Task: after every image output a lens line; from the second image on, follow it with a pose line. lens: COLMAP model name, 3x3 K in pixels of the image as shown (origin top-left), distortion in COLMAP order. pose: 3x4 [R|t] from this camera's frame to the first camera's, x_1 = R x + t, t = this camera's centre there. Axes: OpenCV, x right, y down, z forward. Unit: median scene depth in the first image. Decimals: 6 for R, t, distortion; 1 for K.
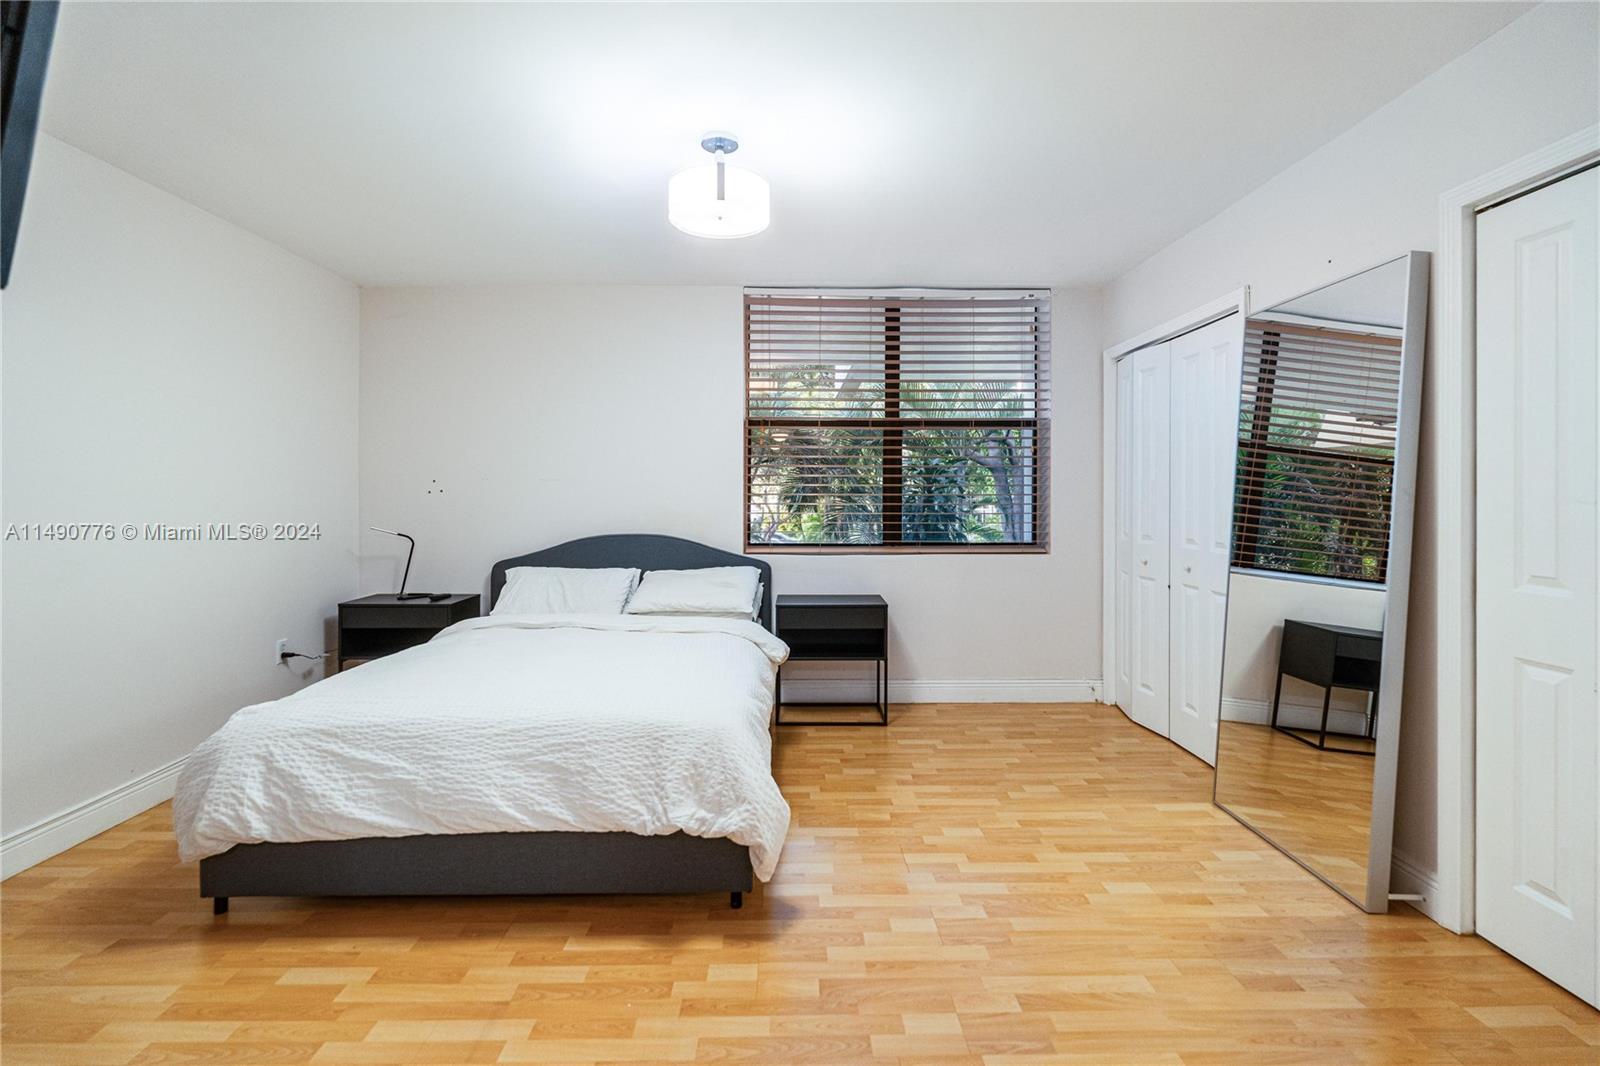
lens RADIAL K [[705.8, 0, 798.6], [0, 705.8, 501.3], [0, 0, 1]] dist [-0.001946, -0.000238]
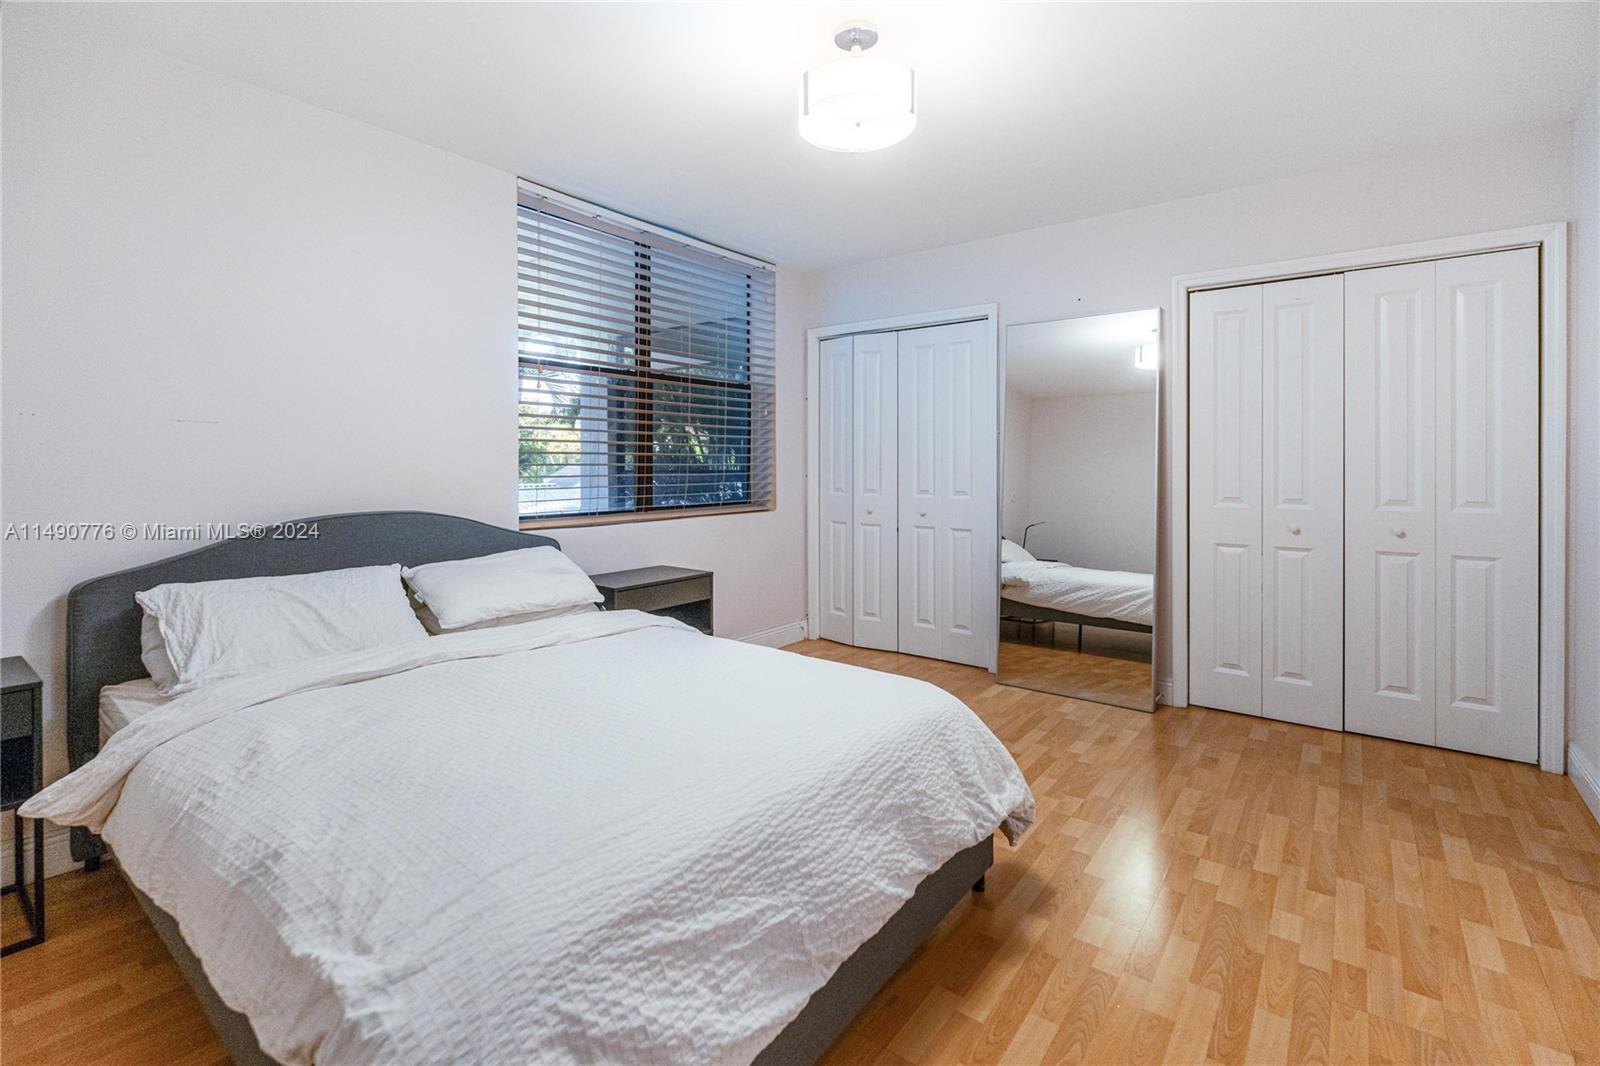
lens RADIAL K [[721.7, 0, 798.5], [0, 721.7, 466.2], [0, 0, 1]] dist [0.001718, 0.000021]
pose [[0.628017, -0.003212, 0.778193, -1.002556], [0.004962, 0.999988, 0.000123, 0.015842], [-0.778184, 0.003784, 0.628025, 0.604191]]
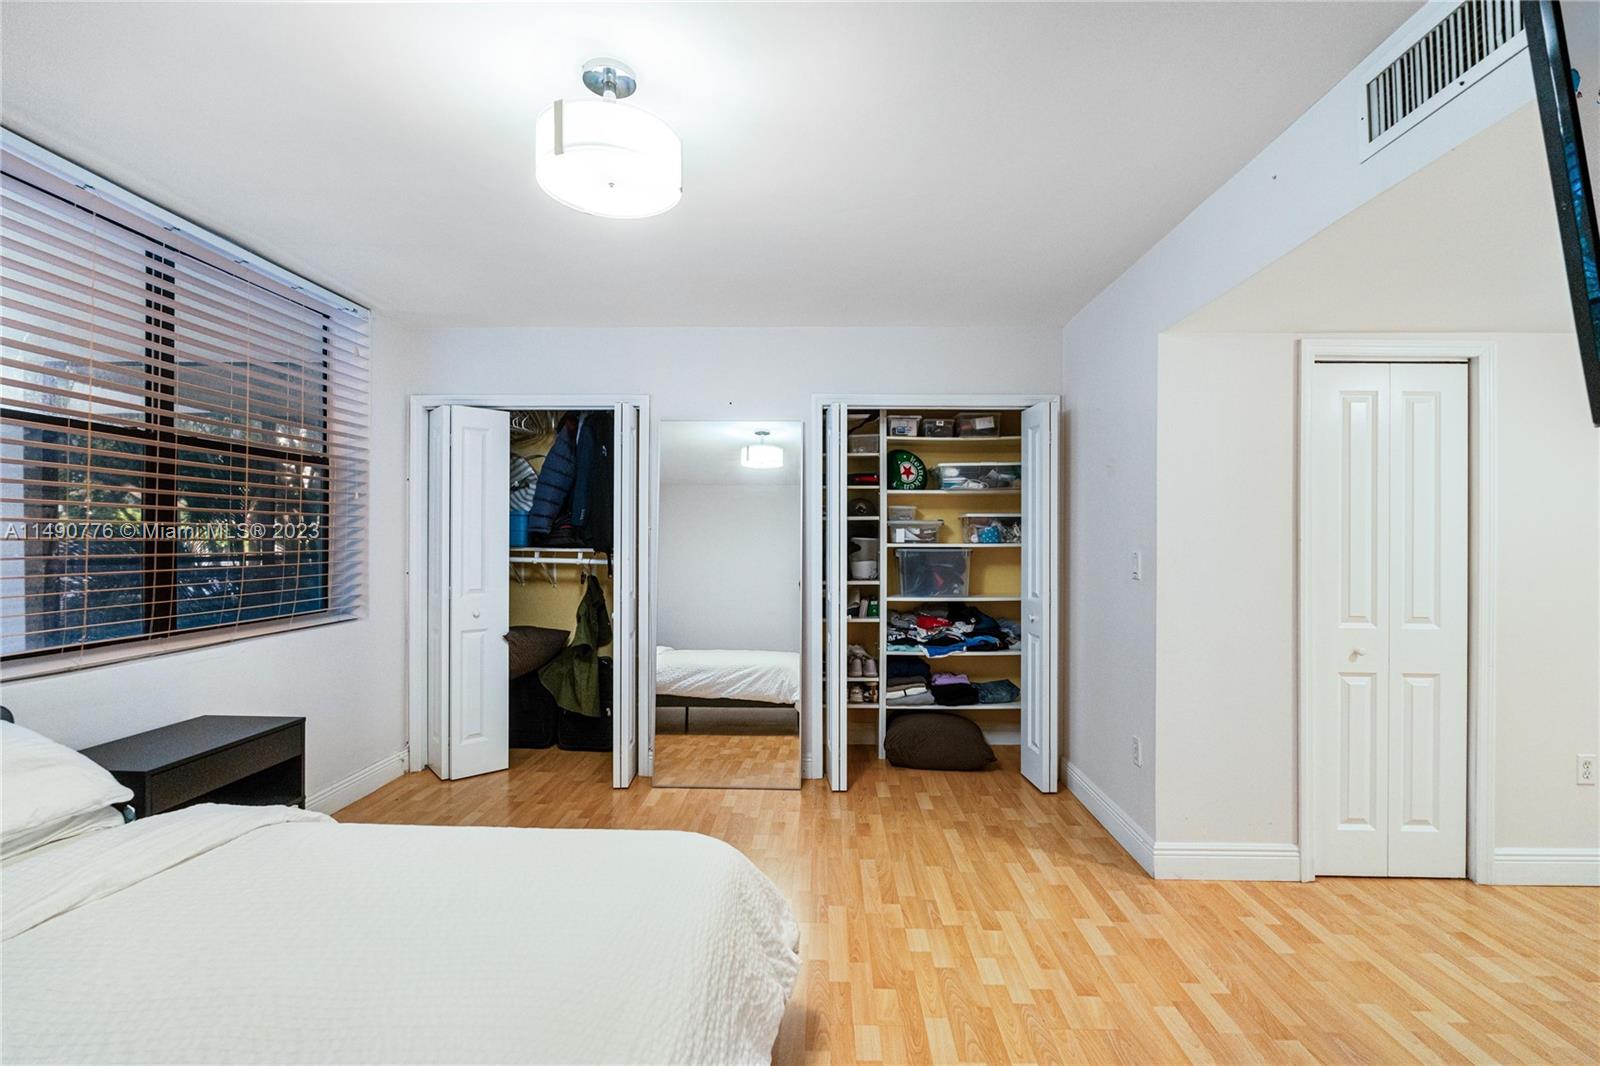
lens RADIAL K [[703.1, 0, 804.5], [0, 703.1, 537.9], [0, 0, 1]] dist [-0.001926, -0.000094]
pose [[0.053560, 0.000813, 0.998564, -0.971972], [0.000587, 0.999999, -0.000846, -0.046713], [-0.998564, 0.000631, 0.053559, 0.913674]]
